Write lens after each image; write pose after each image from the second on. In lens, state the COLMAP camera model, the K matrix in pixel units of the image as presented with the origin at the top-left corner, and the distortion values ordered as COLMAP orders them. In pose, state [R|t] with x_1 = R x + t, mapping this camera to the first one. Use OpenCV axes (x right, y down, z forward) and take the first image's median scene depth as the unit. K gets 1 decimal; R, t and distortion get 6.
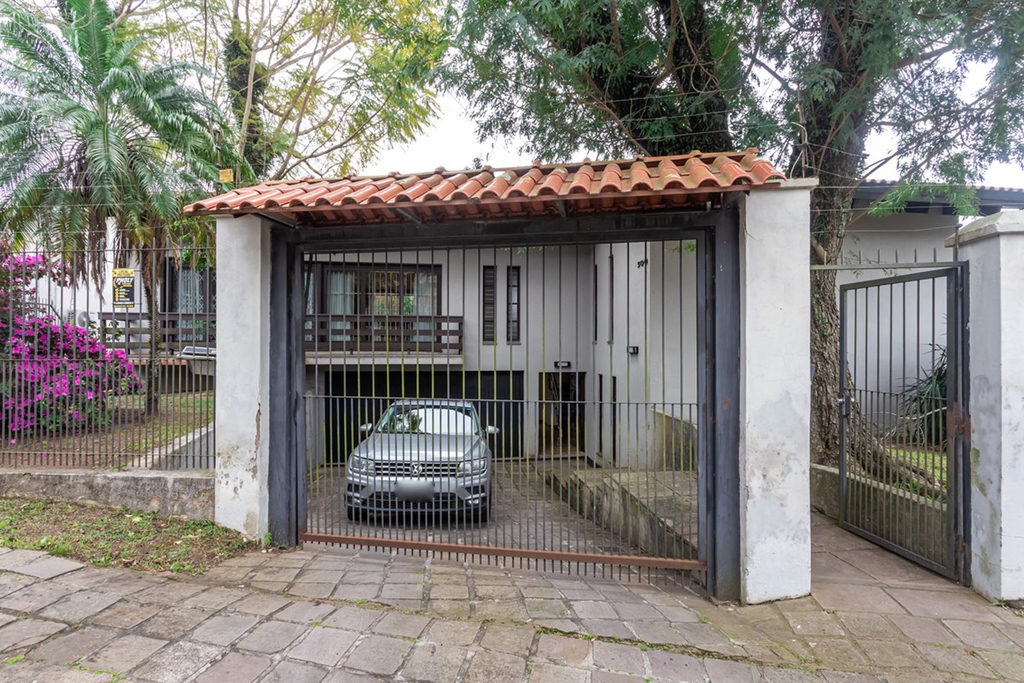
lens RADIAL K [[483.3, 0, 517.6], [0, 483.3, 342.0], [0, 0, 1]] dist [0.001686, 0.000969]
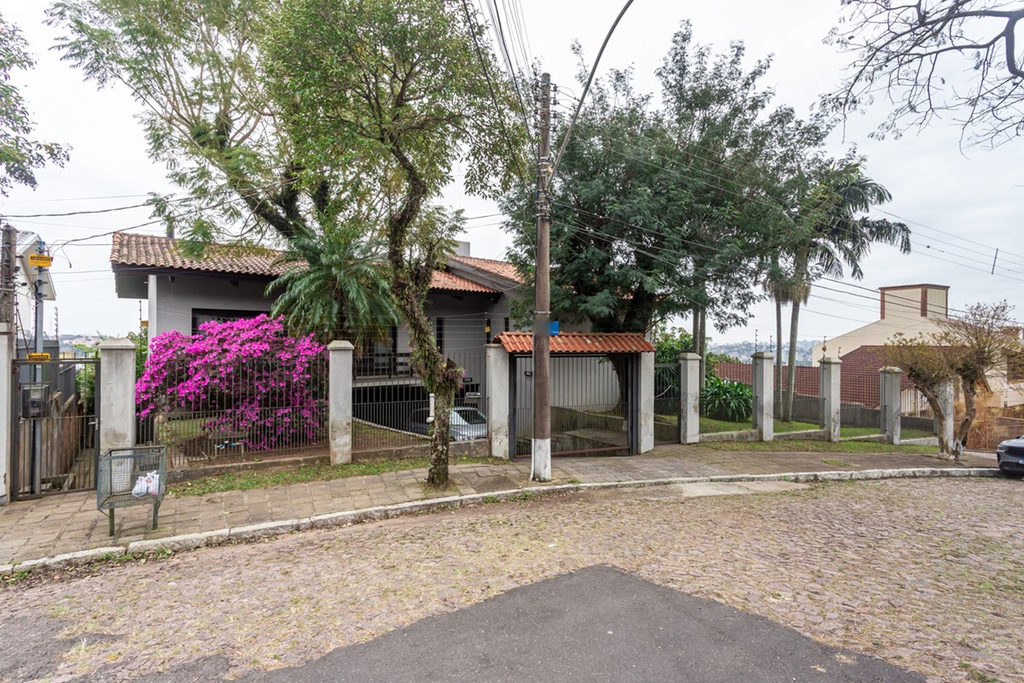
lens RADIAL K [[481.8, 0, 512.0], [0, 481.8, 341.5], [0, 0, 1]] dist [0.001189, 0.000509]
pose [[0.860274, 0.000947, 0.509830, -0.832607], [-0.006996, 0.999926, 0.009947, -0.135547], [-0.509783, -0.012124, 0.860217, -0.620626]]
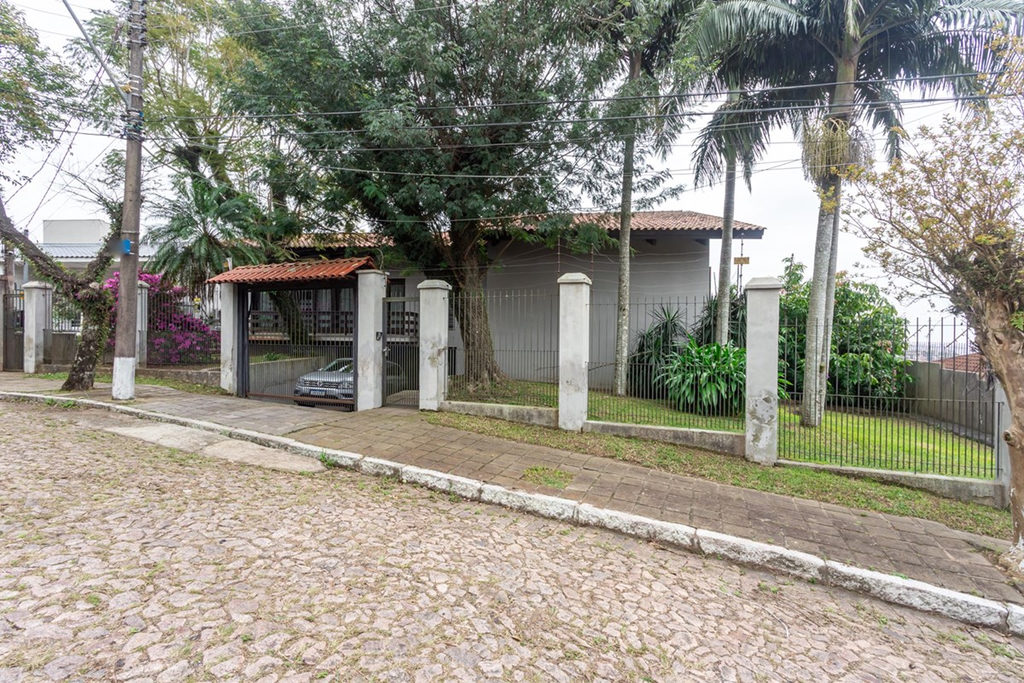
lens RADIAL K [[483.3, 0, 517.6], [0, 483.3, 342.0], [0, 0, 1]] dist [0.001686, 0.000969]
pose [[0.971367, 0.010685, -0.237344, 0.754074], [-0.005729, 0.999751, 0.021558, 0.012647], [0.237516, -0.019581, 0.971186, -0.583401]]
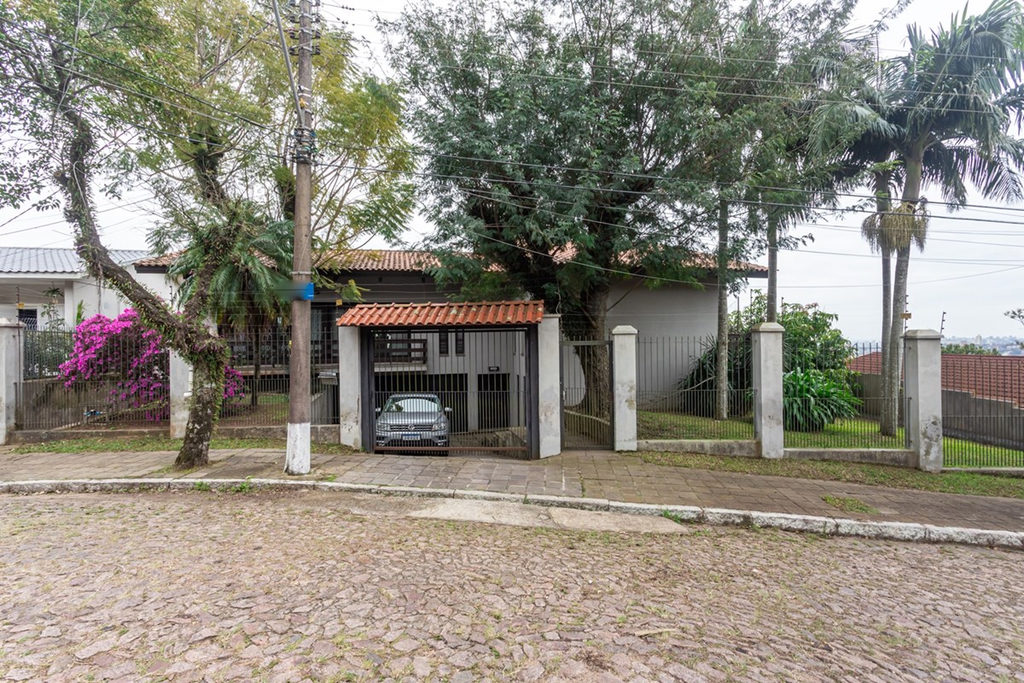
lens RADIAL K [[484.1, 0, 512.0], [0, 484.1, 341.5], [0, 0, 1]] dist [0.002494, 0.001596]
pose [[0.995540, -0.015950, 0.092980, 0.016341], [0.014757, 0.999800, 0.013507, -0.074878], [-0.093177, -0.012075, 0.995576, -0.668743]]
